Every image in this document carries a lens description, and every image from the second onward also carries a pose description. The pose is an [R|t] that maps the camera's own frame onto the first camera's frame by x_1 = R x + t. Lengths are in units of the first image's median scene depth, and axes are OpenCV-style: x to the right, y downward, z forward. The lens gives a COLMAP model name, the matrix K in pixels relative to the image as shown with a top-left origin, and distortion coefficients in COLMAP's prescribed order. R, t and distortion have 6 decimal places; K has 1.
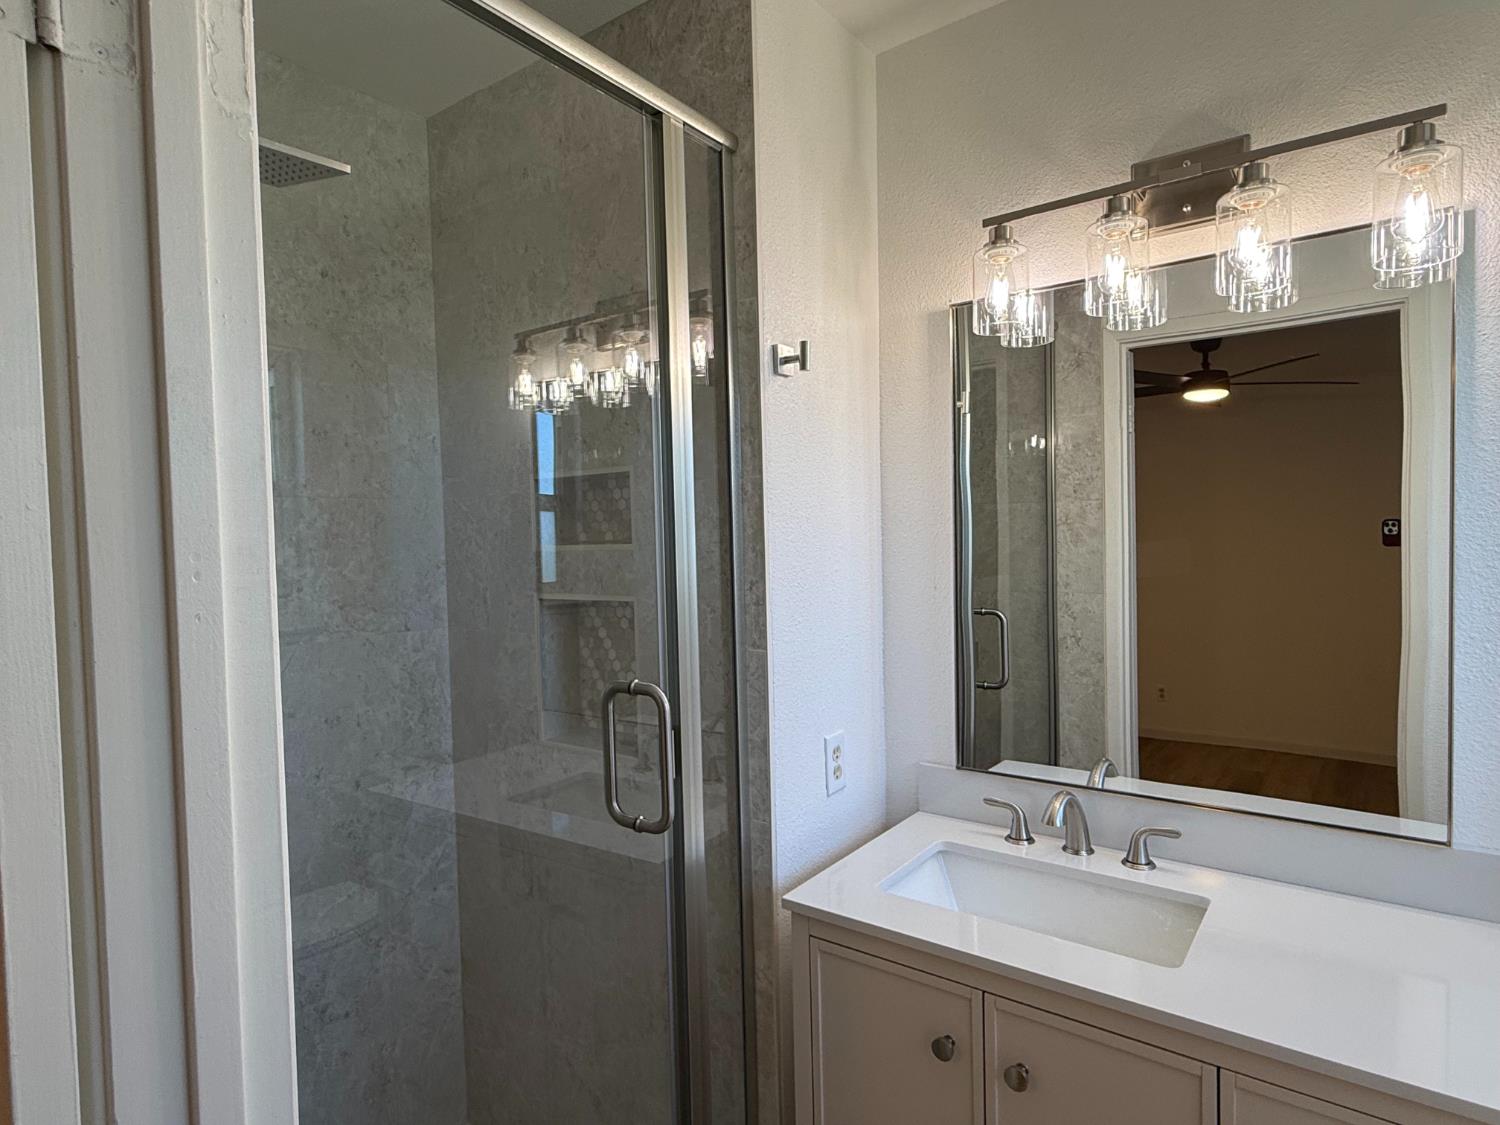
lens RADIAL K [[822.7, 0, 753.5], [0, 822.7, 559.5], [0, 0, 1]] dist [0.000347, 0.000091]
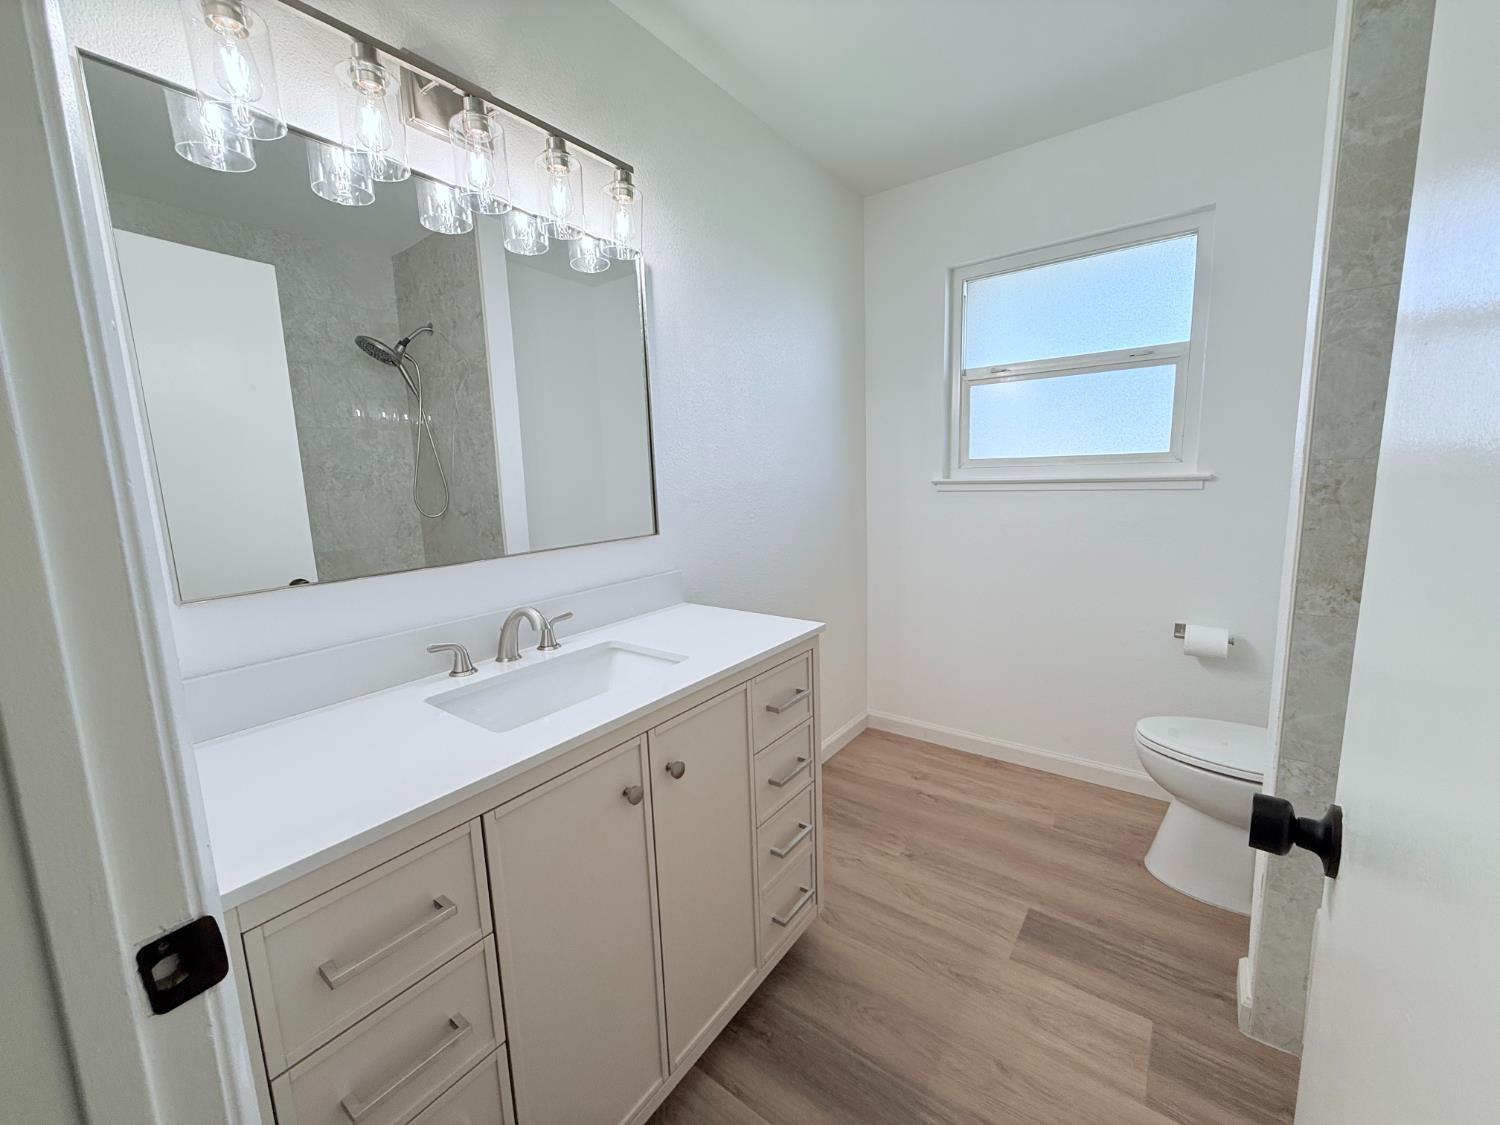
lens RADIAL K [[597.2, 0, 752.4], [0, 597.2, 562.5], [0, 0, 1]] dist [0.001054, -0.000419]
pose [[-0.005092, -0.125997, 0.992018, -0.463630], [0.071326, 0.989458, 0.126038, 0.129683], [-0.997440, 0.071399, 0.003949, 0.634080]]
